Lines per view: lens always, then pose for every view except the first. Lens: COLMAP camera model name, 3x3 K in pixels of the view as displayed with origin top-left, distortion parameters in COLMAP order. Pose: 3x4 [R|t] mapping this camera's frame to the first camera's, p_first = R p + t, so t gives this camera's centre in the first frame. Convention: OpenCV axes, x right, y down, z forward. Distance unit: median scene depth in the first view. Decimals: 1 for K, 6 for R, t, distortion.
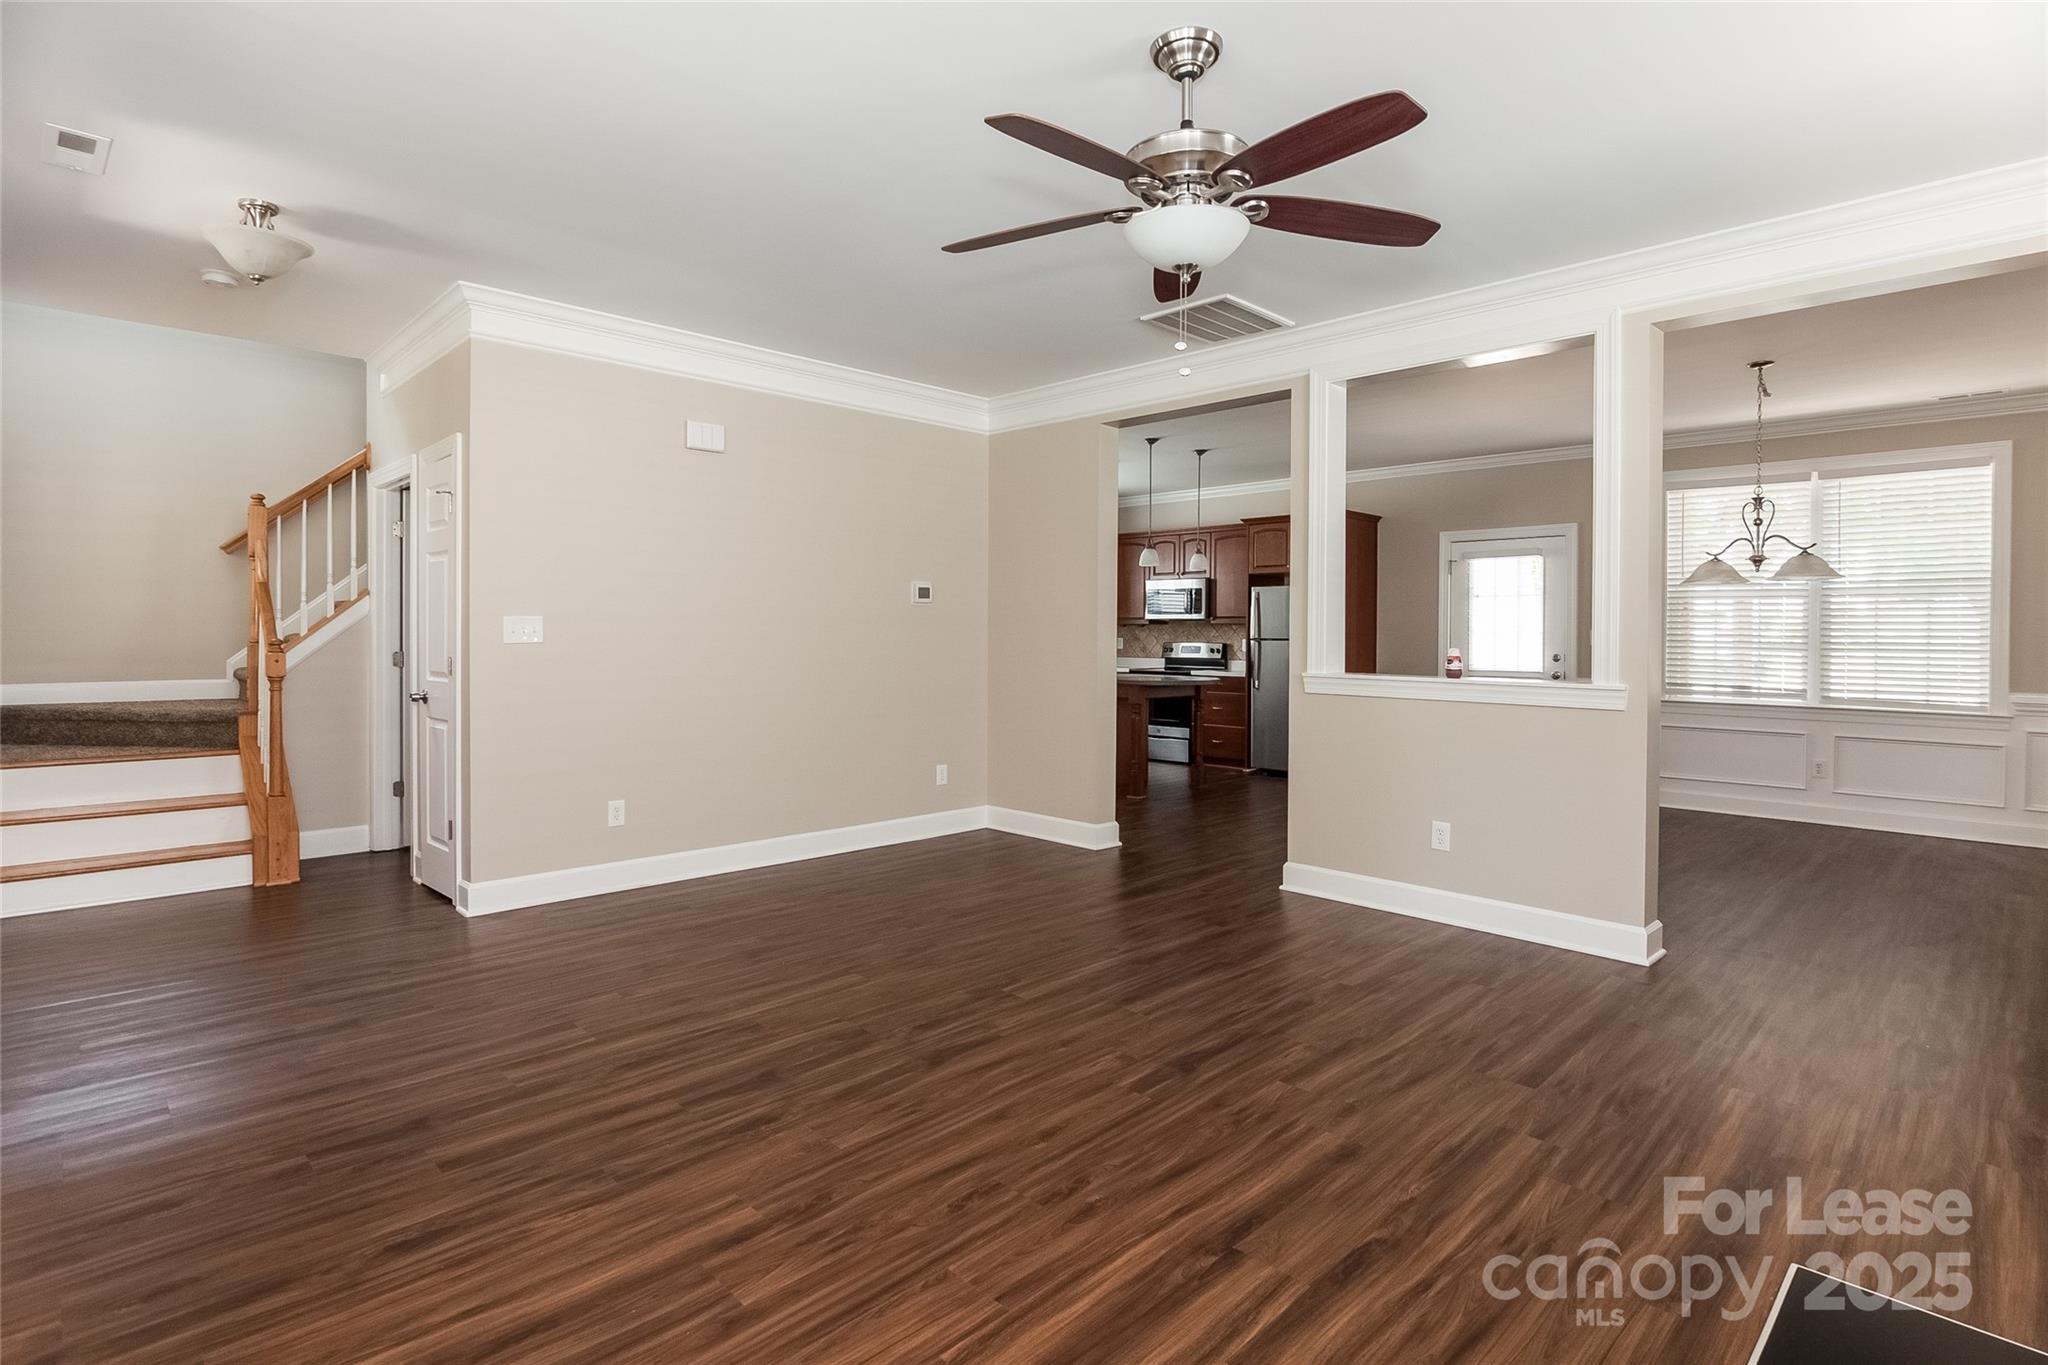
lens RADIAL K [[982.1, 0, 1034.7], [0, 982.1, 677.9], [0, 0, 1]] dist [-0.001205, -0.000476]
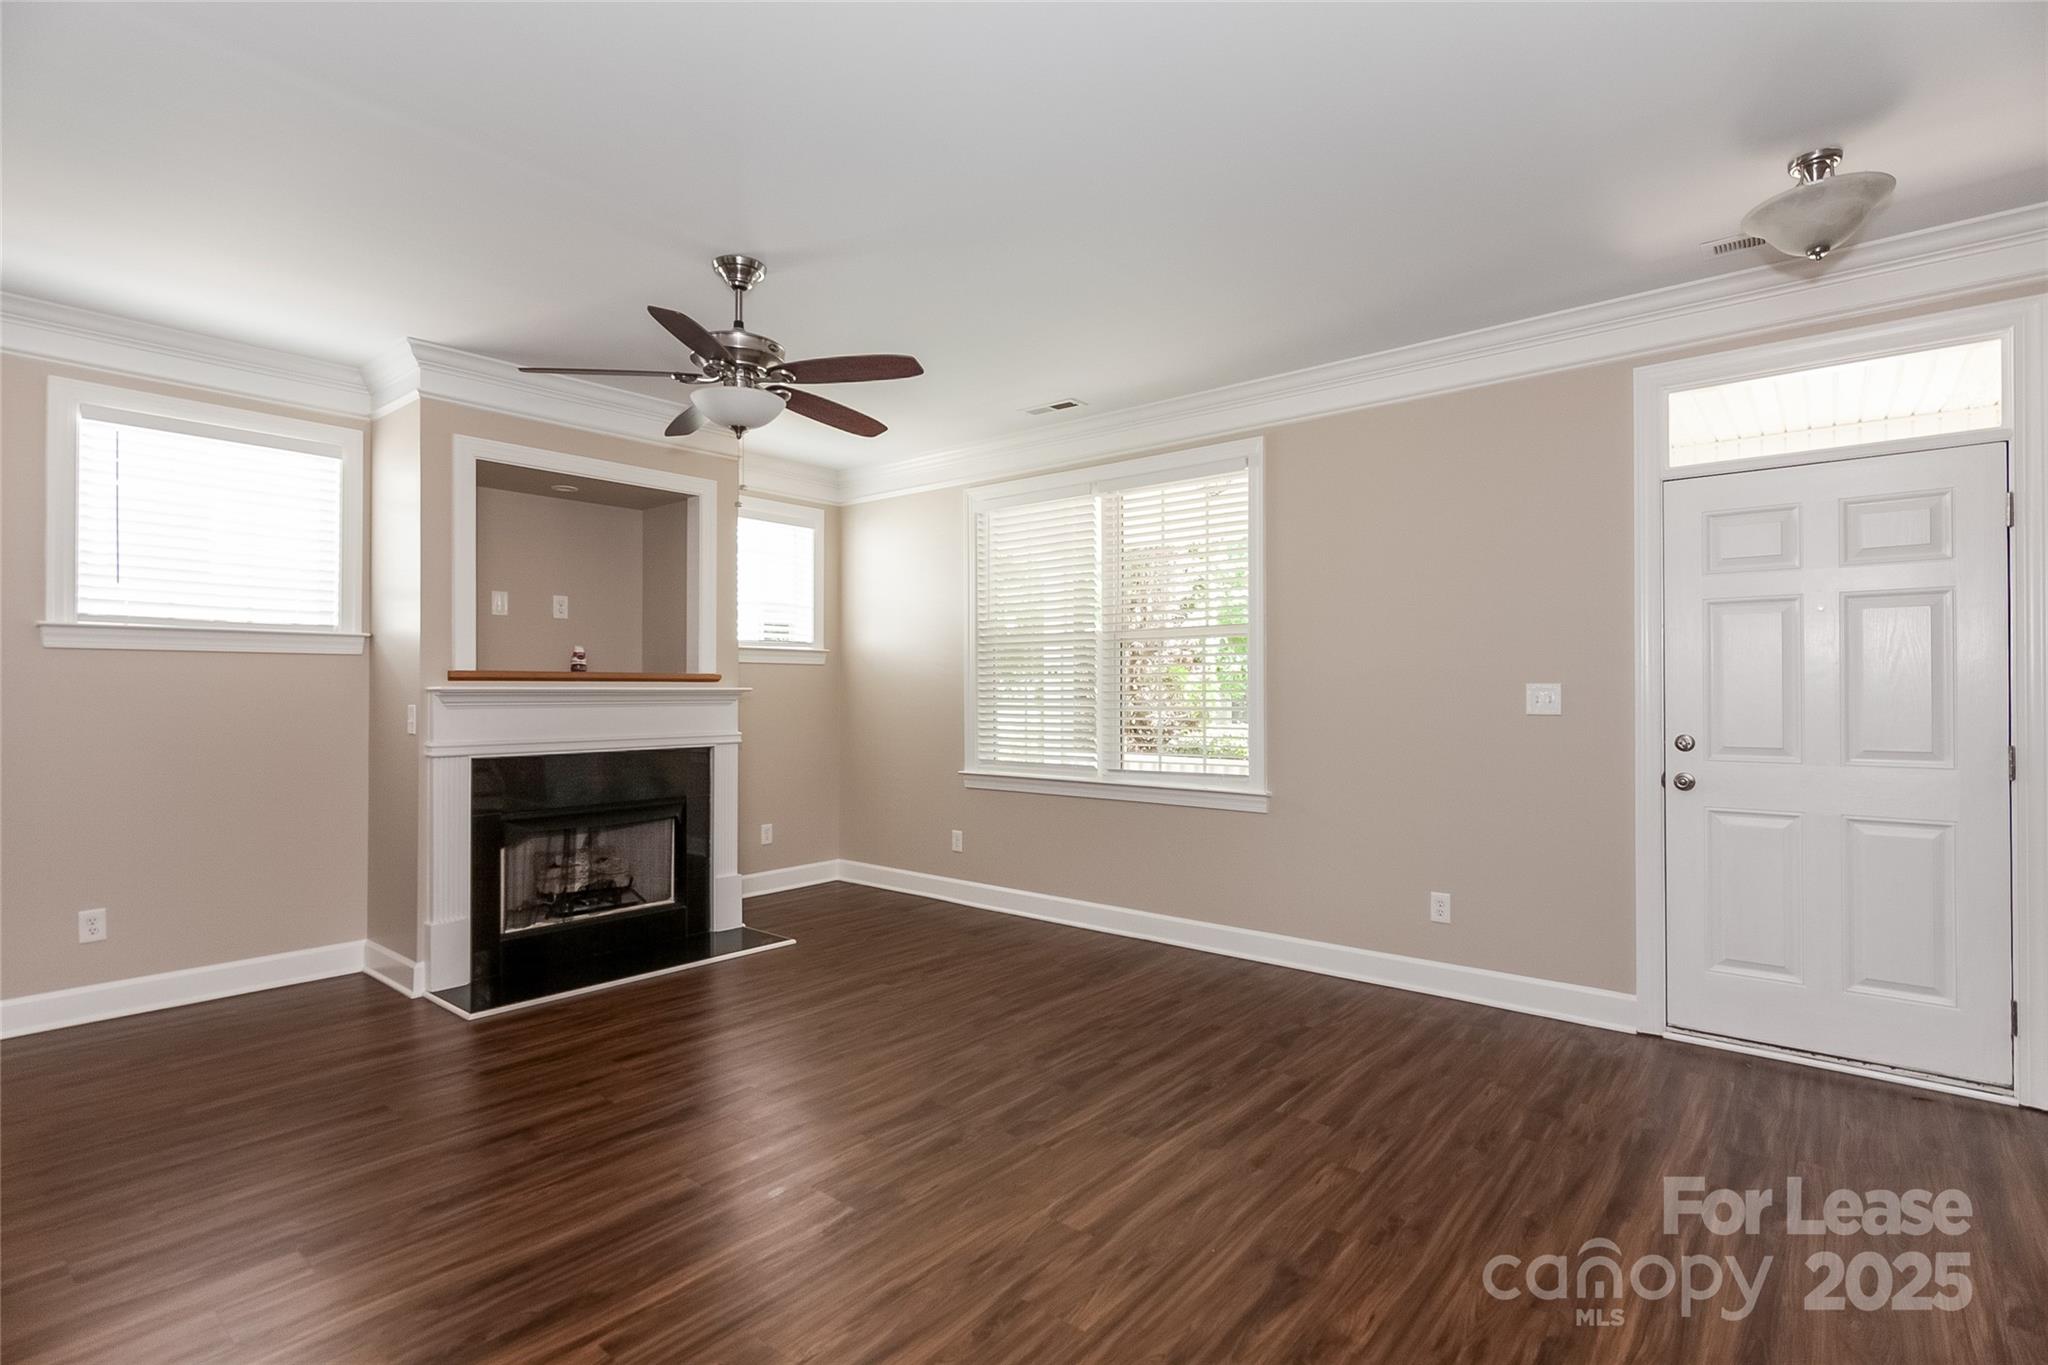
lens RADIAL K [[982.1, 0, 1034.7], [0, 982.1, 677.9], [0, 0, 1]] dist [-0.001205, -0.000476]
pose [[-0.995439, -0.008914, -0.094987, -0.115044], [-0.012042, 0.999402, 0.032406, -0.108086], [0.094642, 0.033401, -0.994951, 2.123513]]
